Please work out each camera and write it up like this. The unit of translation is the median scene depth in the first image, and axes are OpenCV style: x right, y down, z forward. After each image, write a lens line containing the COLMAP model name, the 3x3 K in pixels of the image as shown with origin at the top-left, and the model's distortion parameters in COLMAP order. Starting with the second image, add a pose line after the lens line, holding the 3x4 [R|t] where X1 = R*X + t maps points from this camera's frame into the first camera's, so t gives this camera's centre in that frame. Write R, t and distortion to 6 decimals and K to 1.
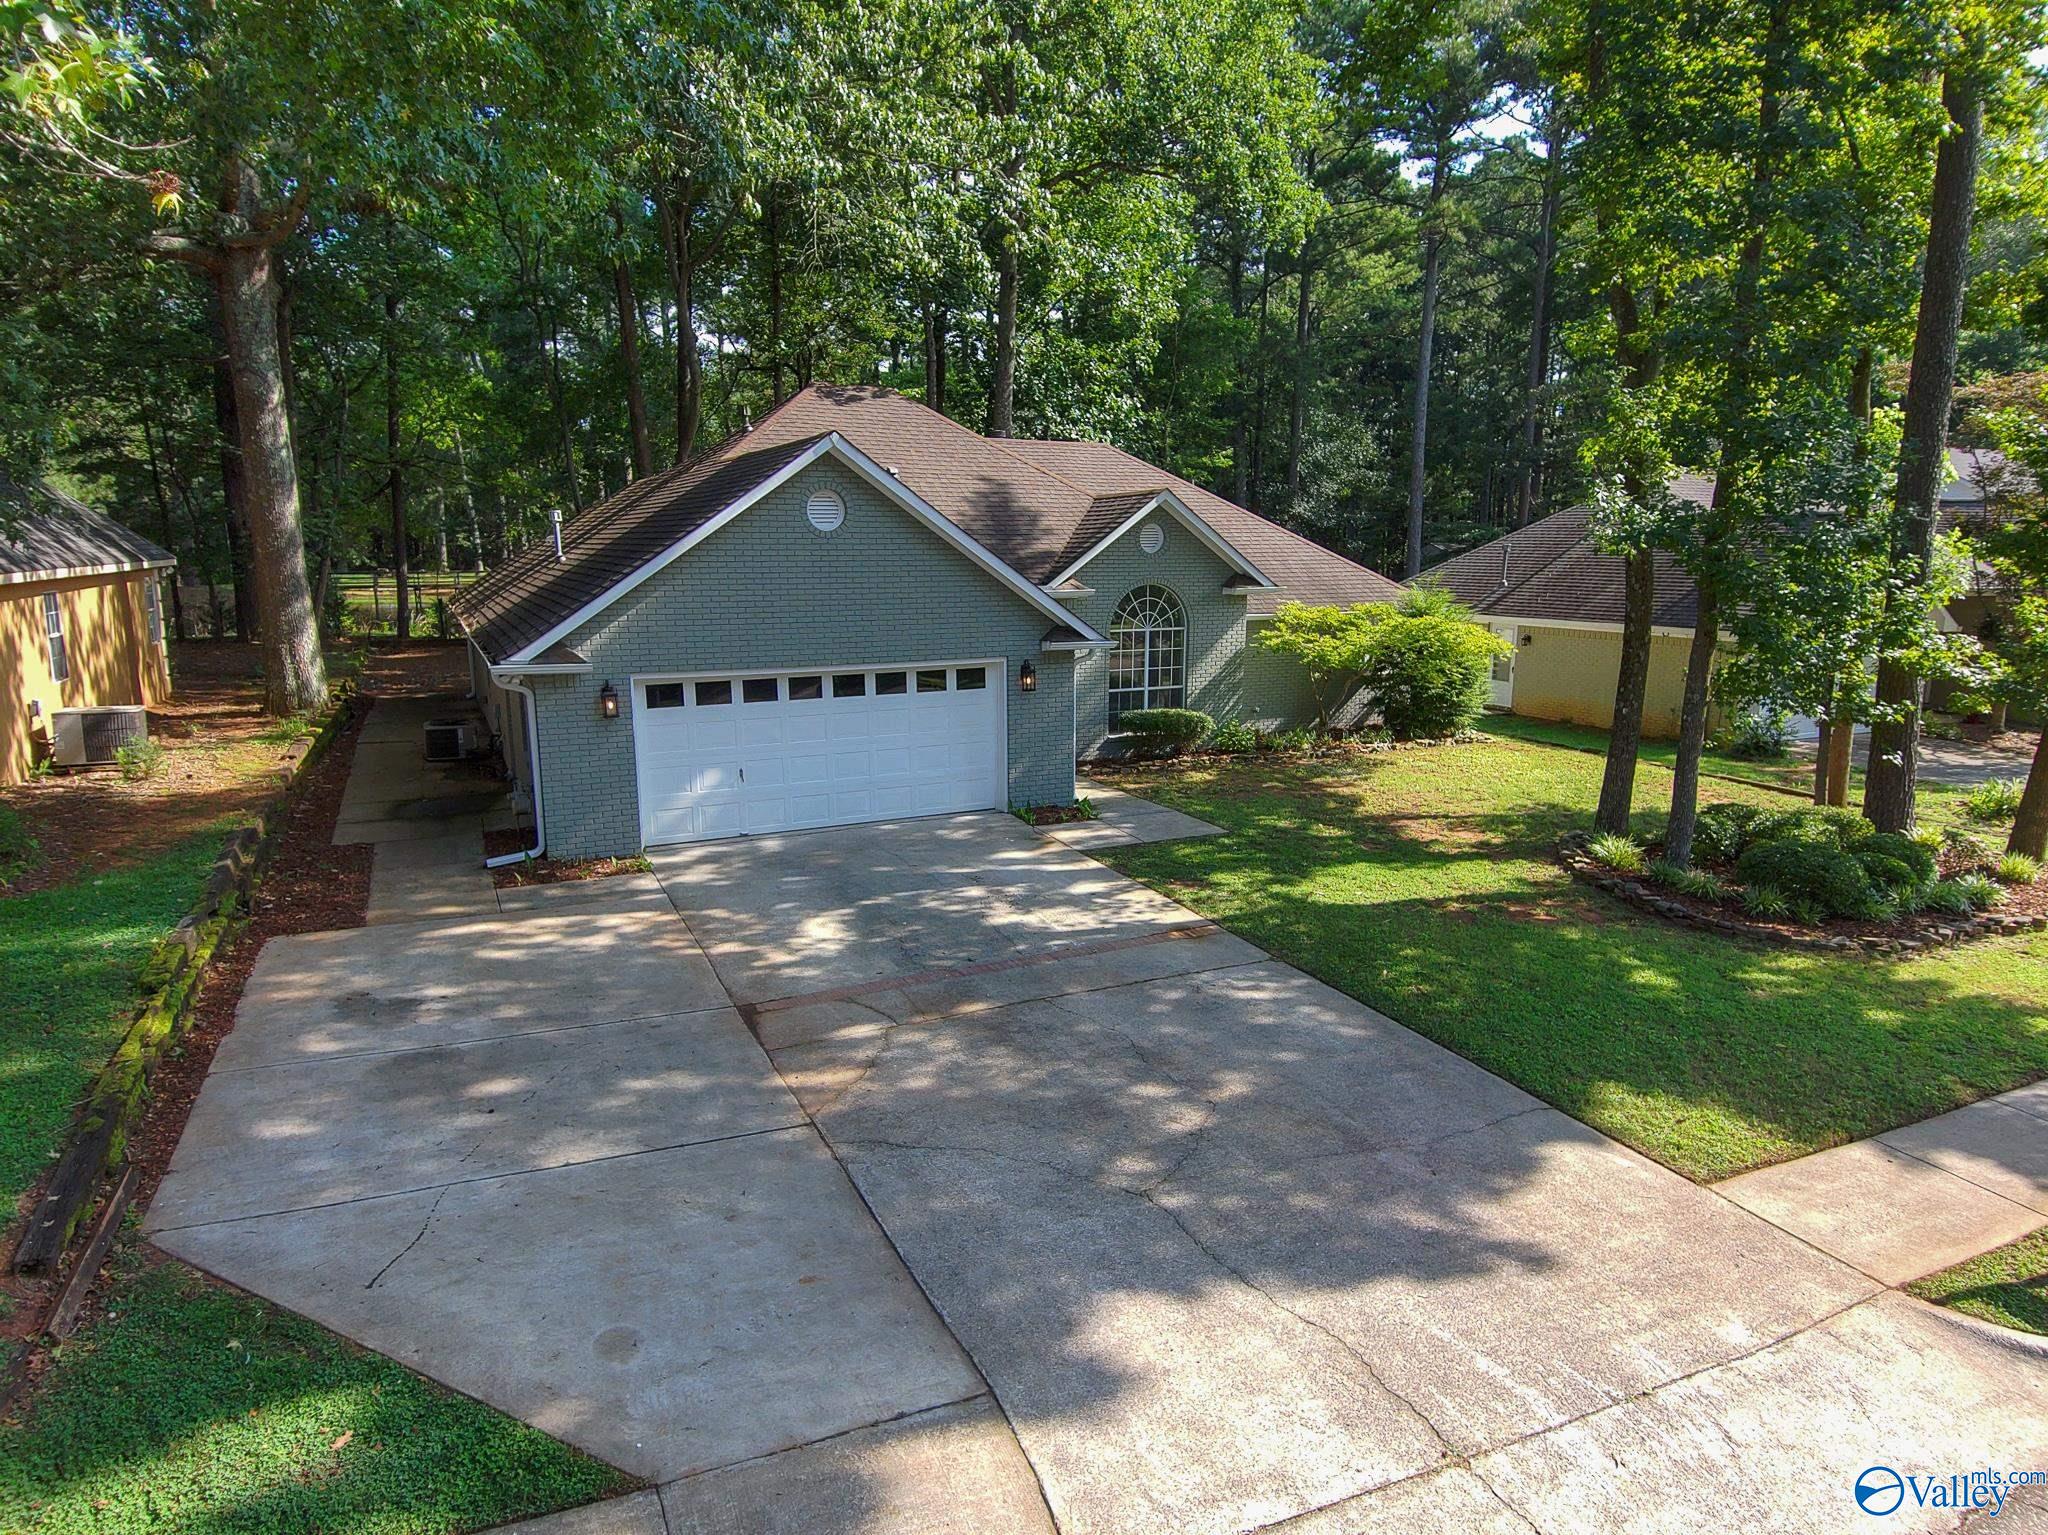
lens RADIAL K [[1227.8, 0, 1007.6], [0, 1227.8, 741.4], [0, 0, 1]] dist [0.059757, -0.080483]
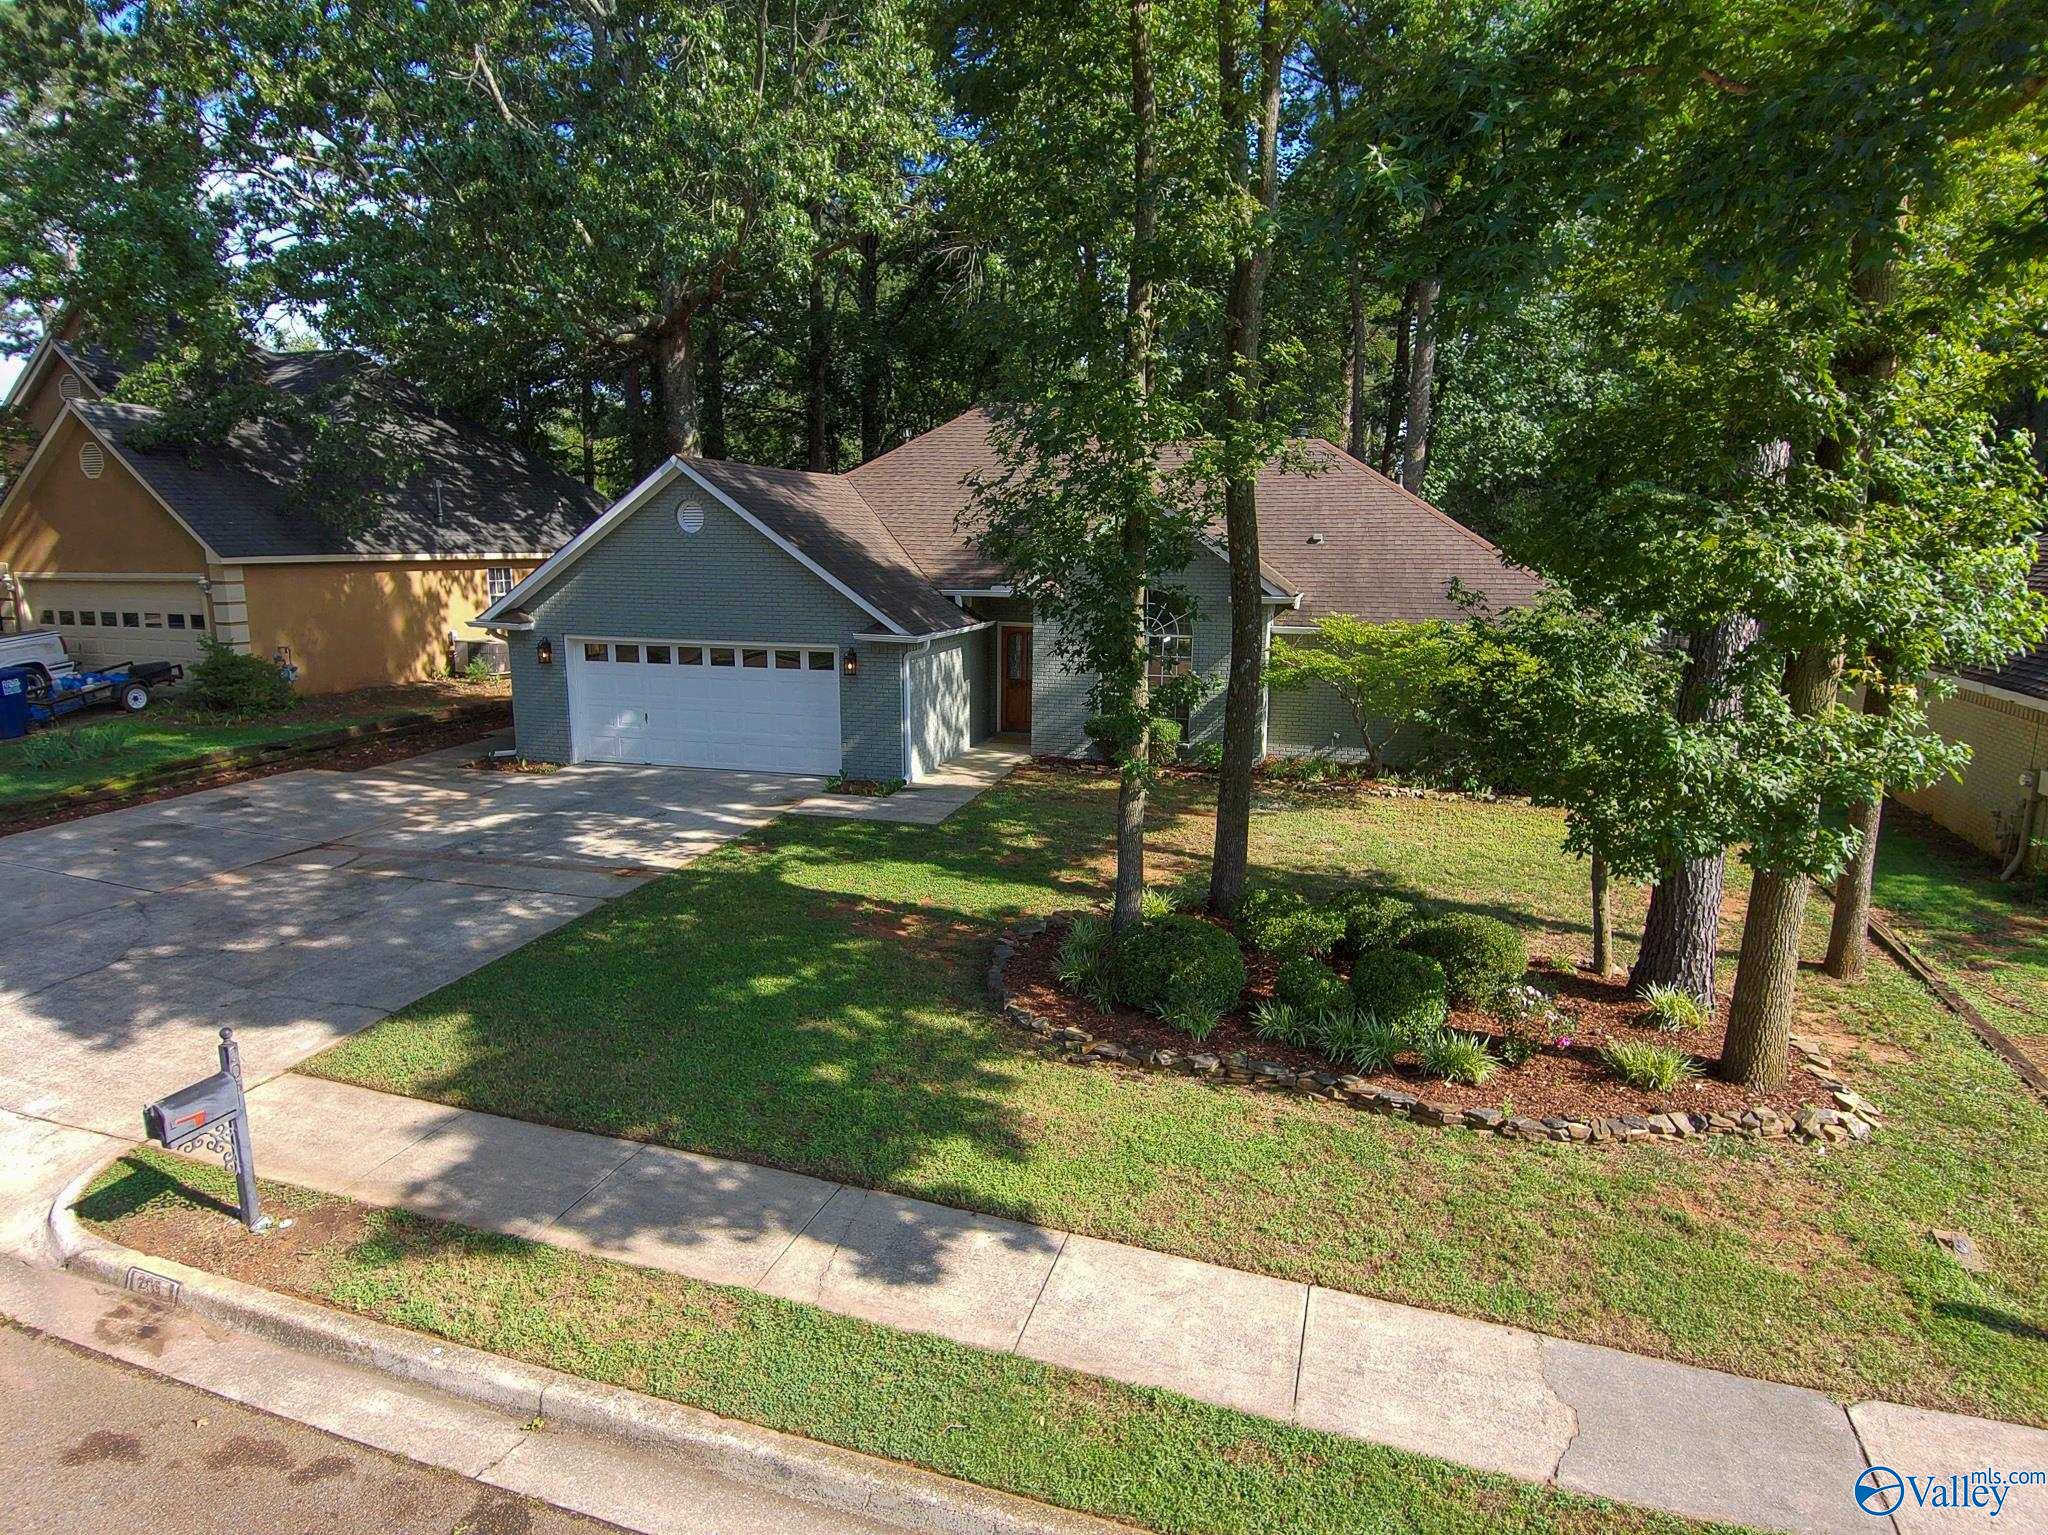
lens RADIAL K [[1227.8, 0, 1018.0], [0, 1227.8, 731.7], [0, 0, 1]] dist [0.059757, -0.080483]
pose [[0.740027, 0.110949, -0.663363, 1.170263], [-0.116580, 0.992530, 0.035951, -0.063534], [0.662397, 0.050730, 0.747433, 0.341528]]
